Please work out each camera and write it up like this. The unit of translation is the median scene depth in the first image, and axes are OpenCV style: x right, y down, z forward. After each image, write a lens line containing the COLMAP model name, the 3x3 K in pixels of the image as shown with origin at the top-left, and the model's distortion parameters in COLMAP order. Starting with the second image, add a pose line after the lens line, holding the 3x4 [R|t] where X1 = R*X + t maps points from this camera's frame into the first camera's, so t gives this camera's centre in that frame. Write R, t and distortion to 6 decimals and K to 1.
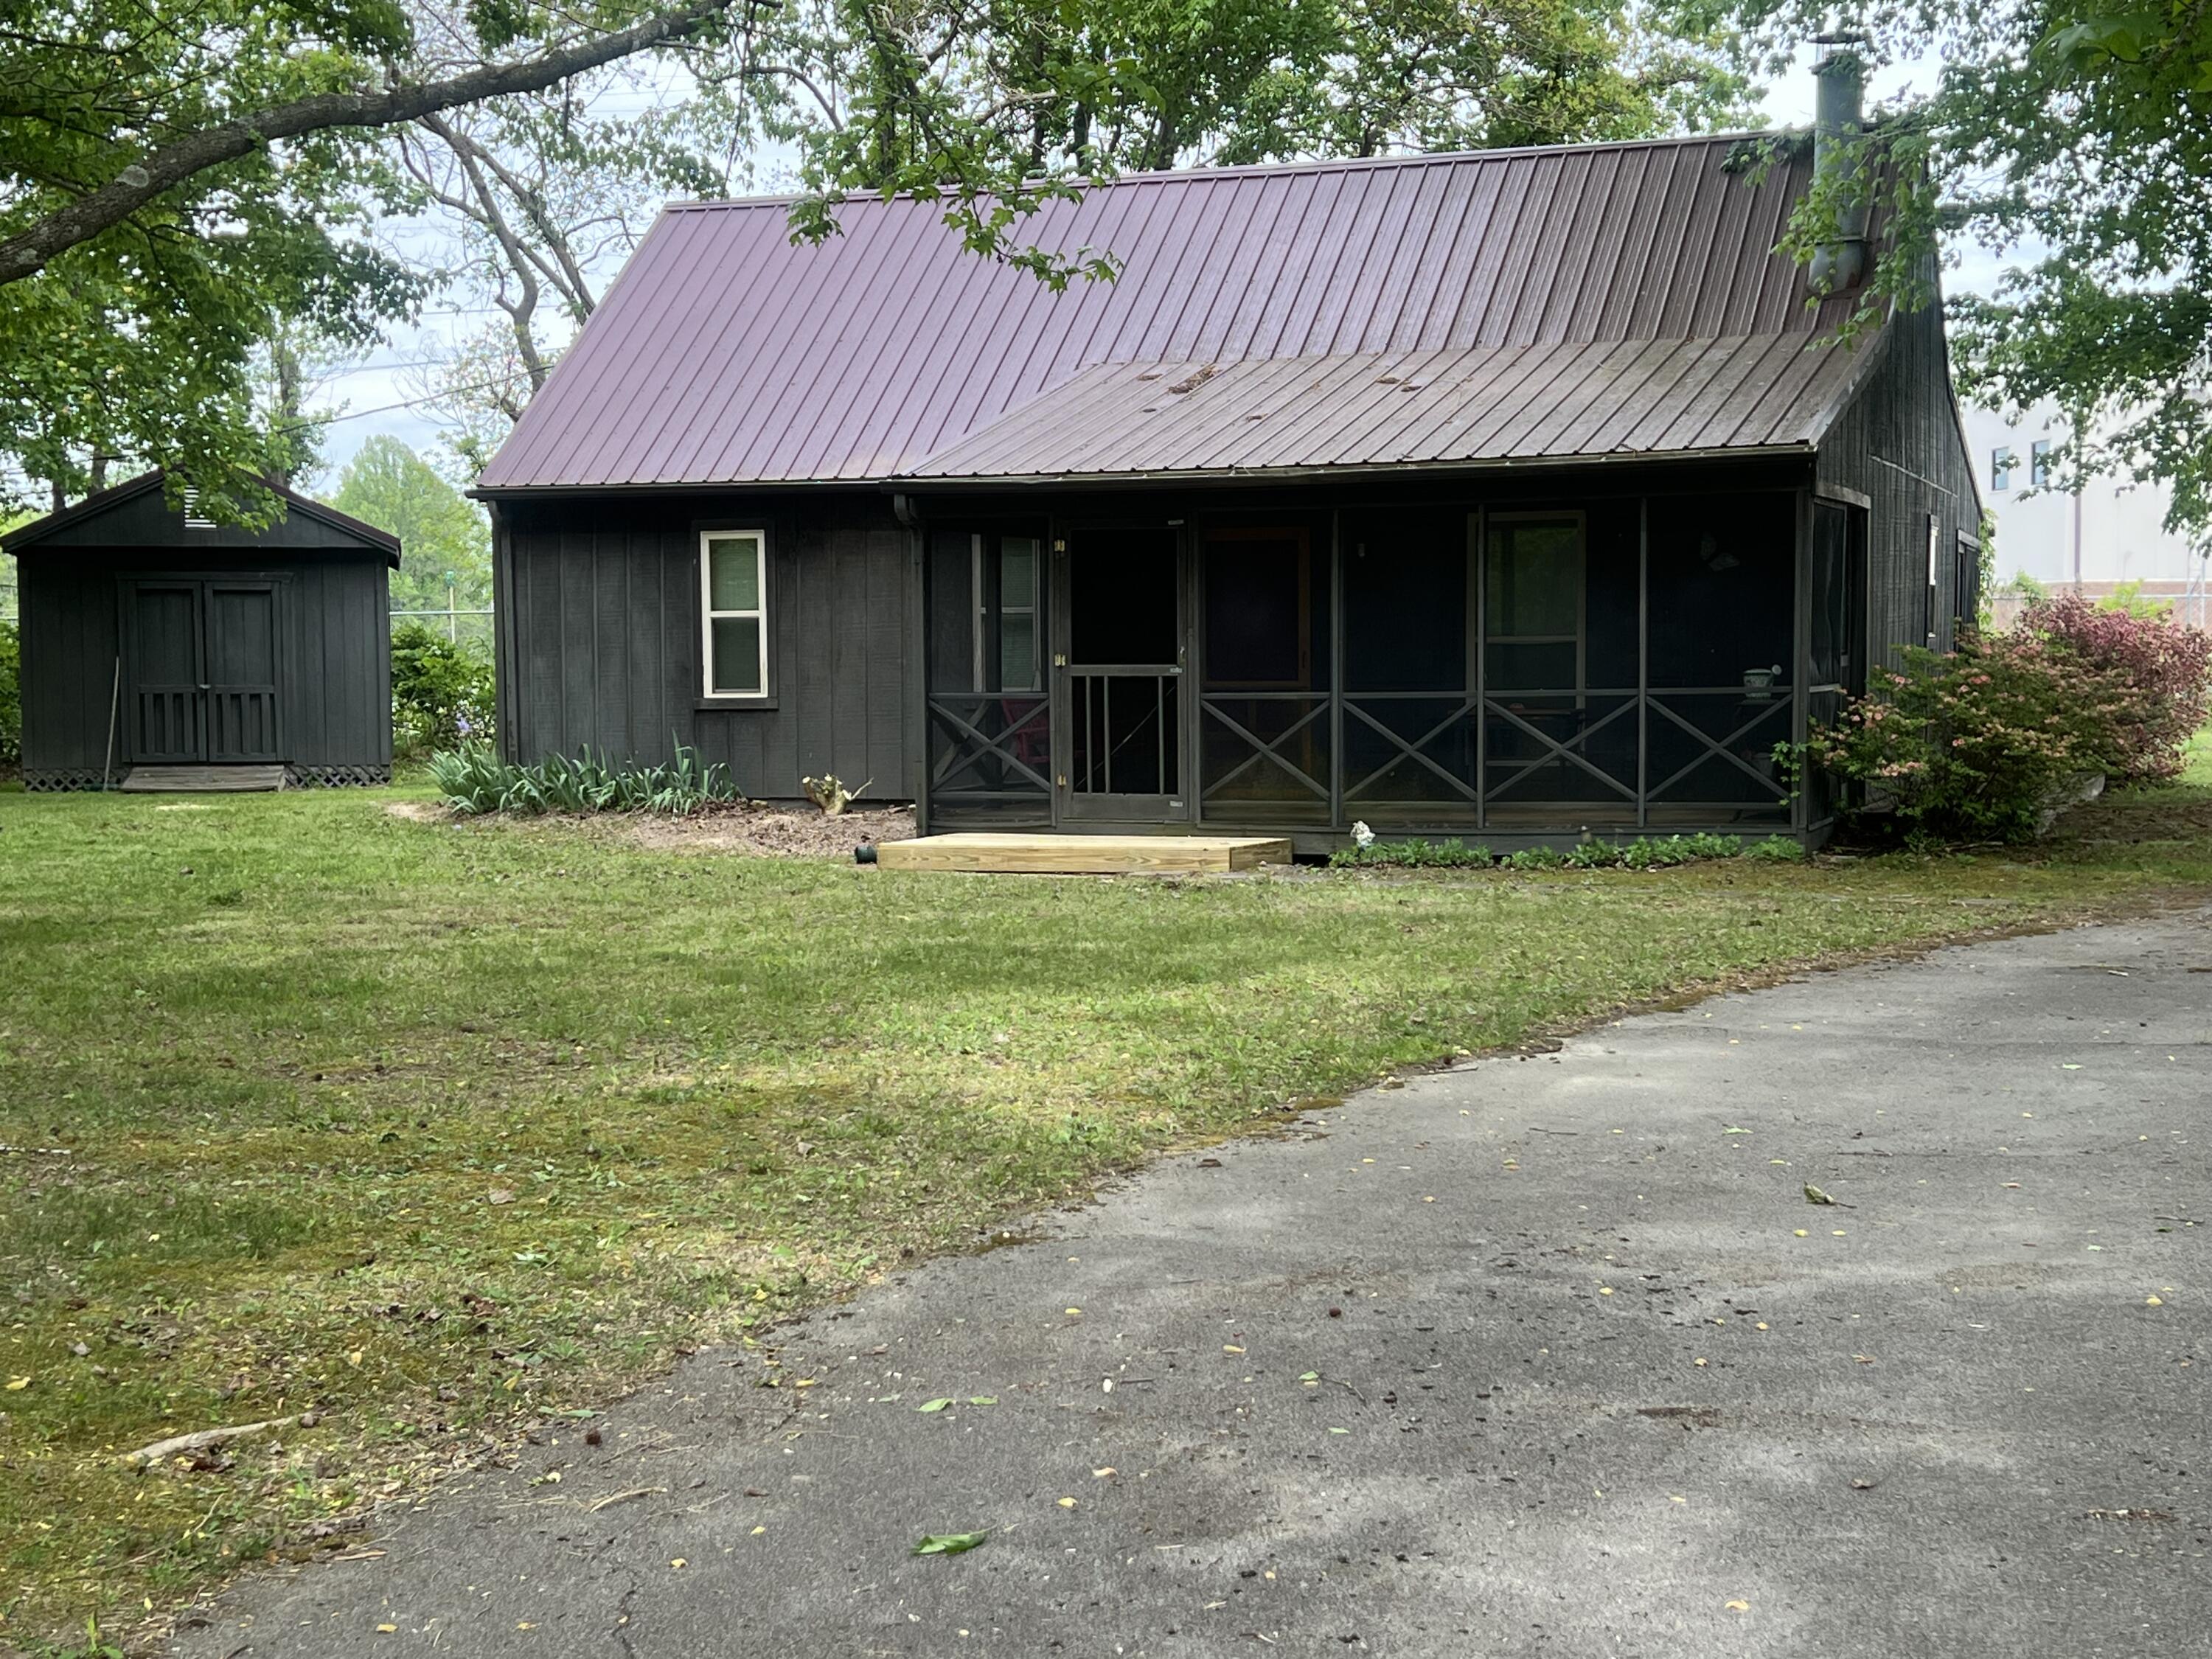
lens RADIAL K [[3126.1, 0, 1171.5], [0, 3126.1, 882.4], [0, 0, 1]] dist [0.076354, 0.000000]
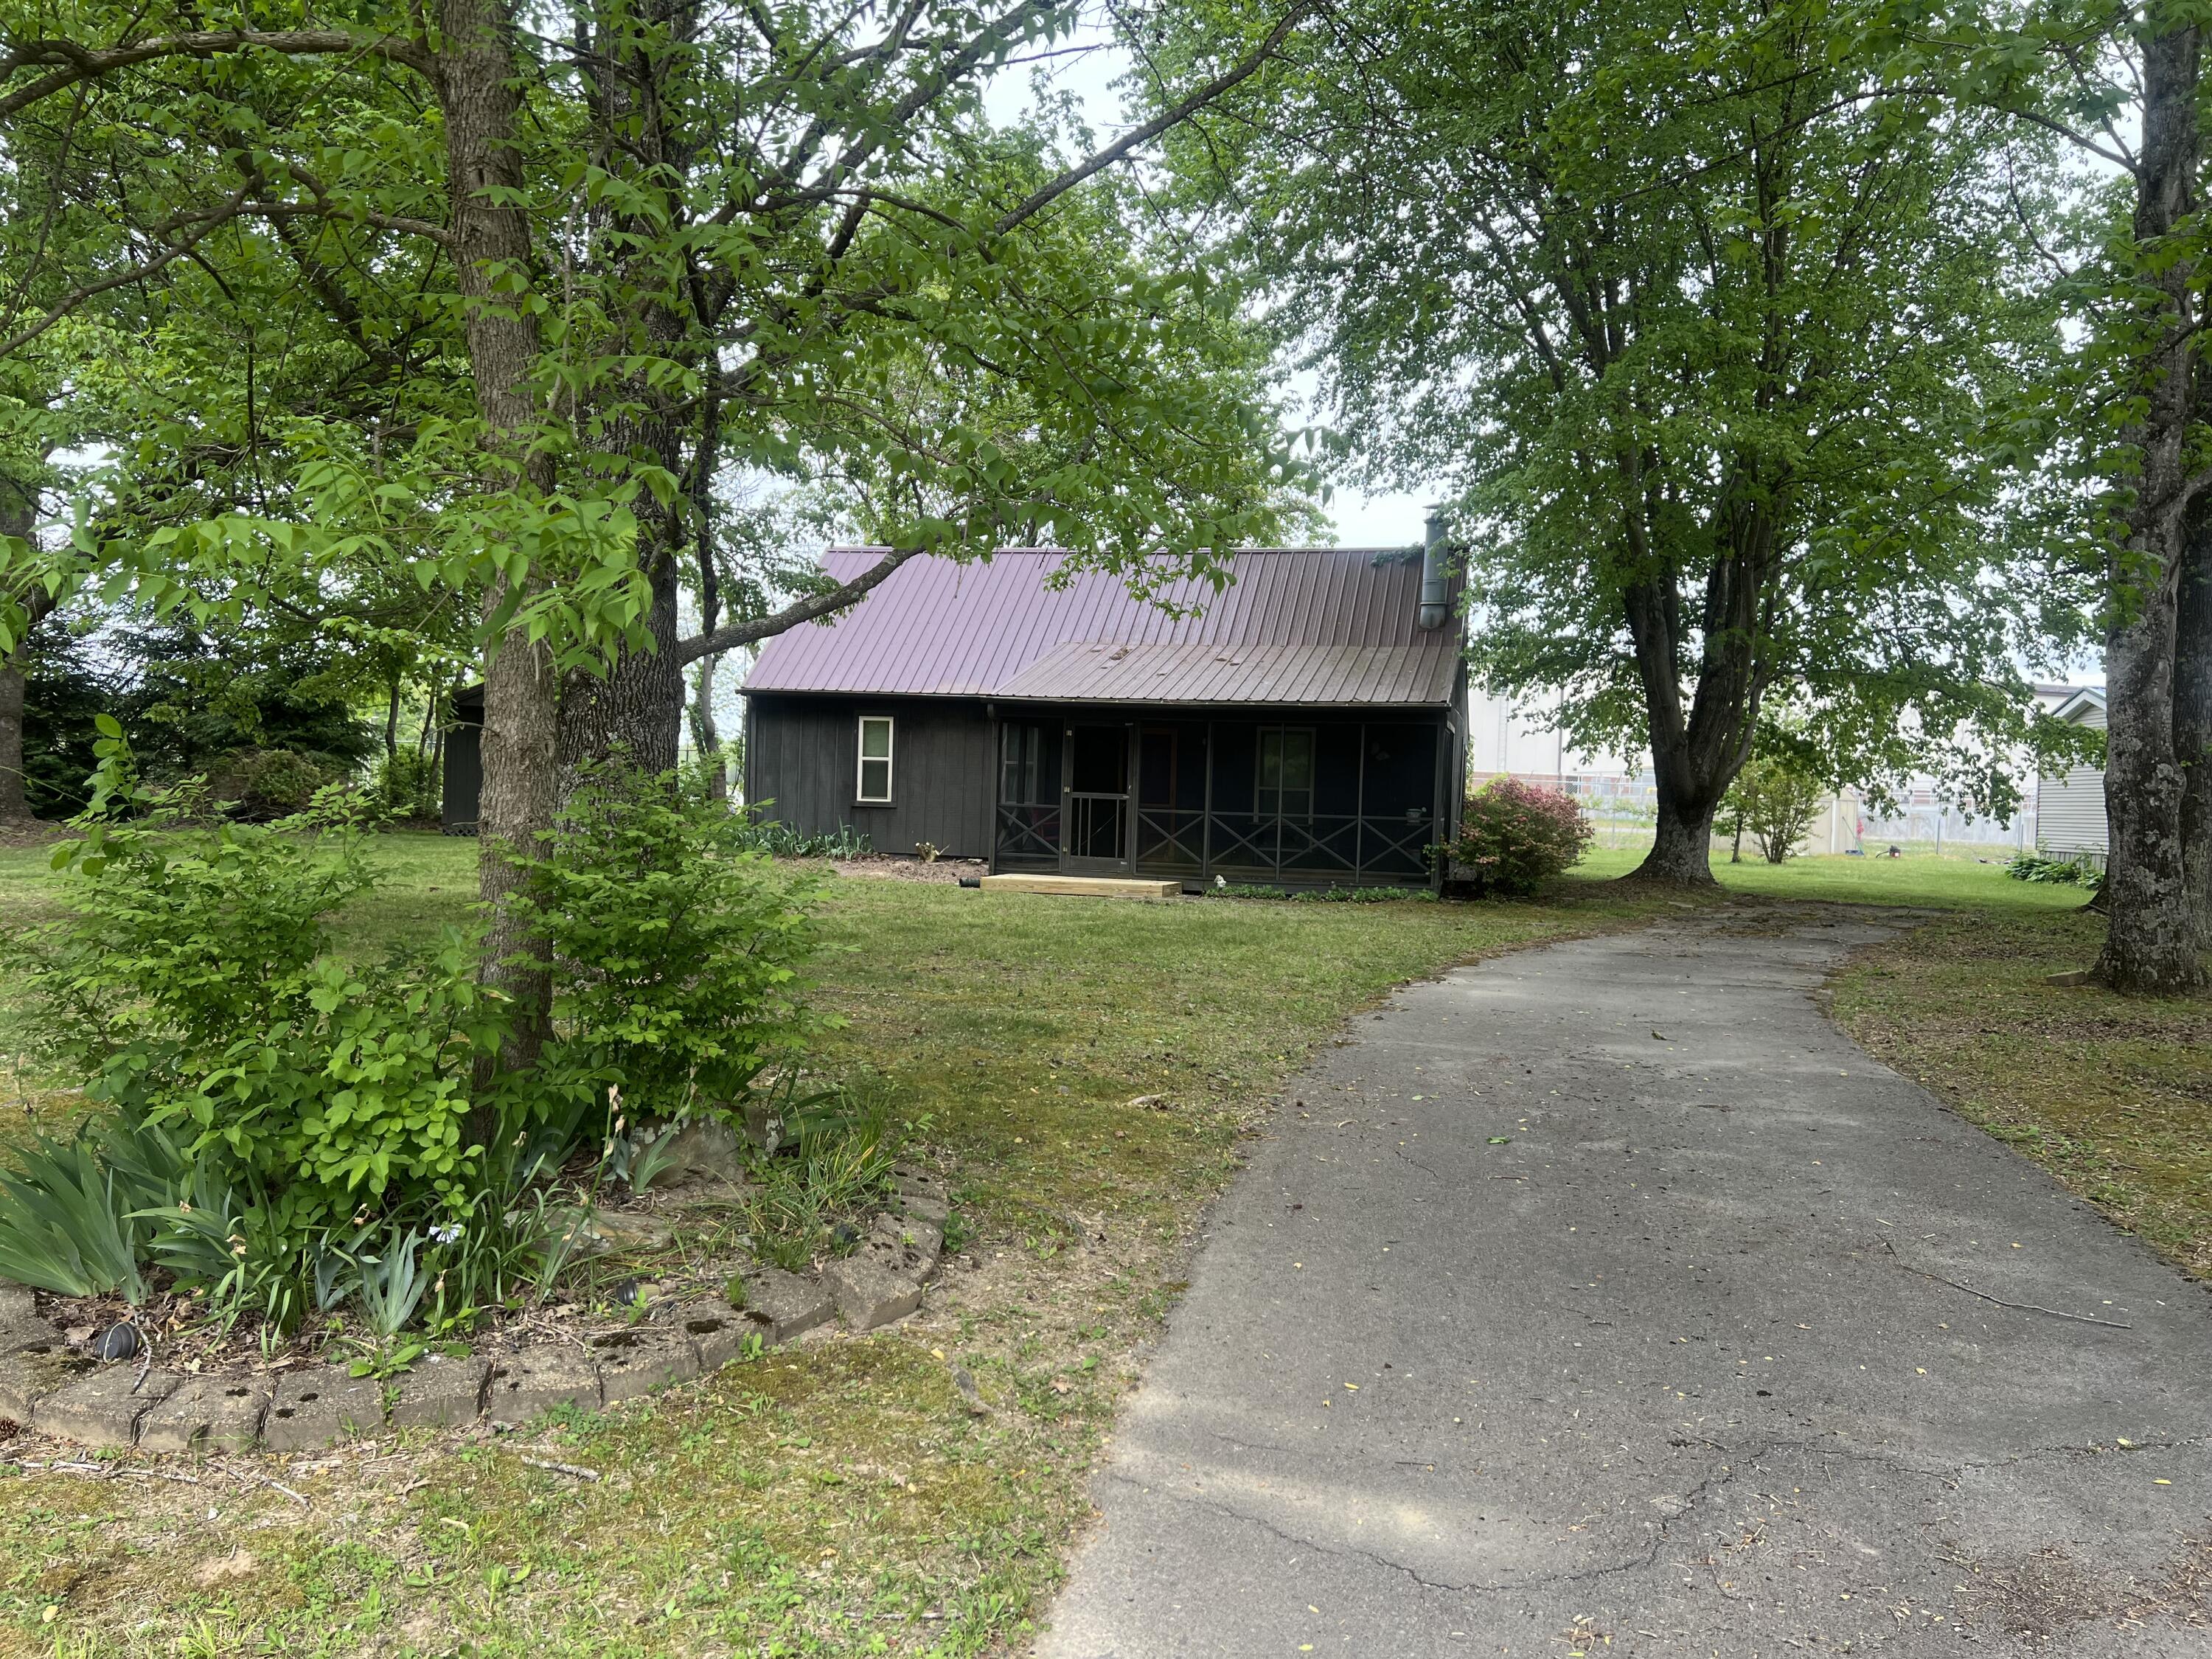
lens RADIAL K [[1695.1, 0, 1115.8], [0, 1695.1, 838.7], [0, 0, 1]] dist [0.076089, -0.083874]
pose [[0.992354, 0.039805, 0.116827, -0.130697], [-0.034680, 0.998359, -0.045575, 0.009147], [-0.118449, 0.041175, 0.992106, -0.084359]]
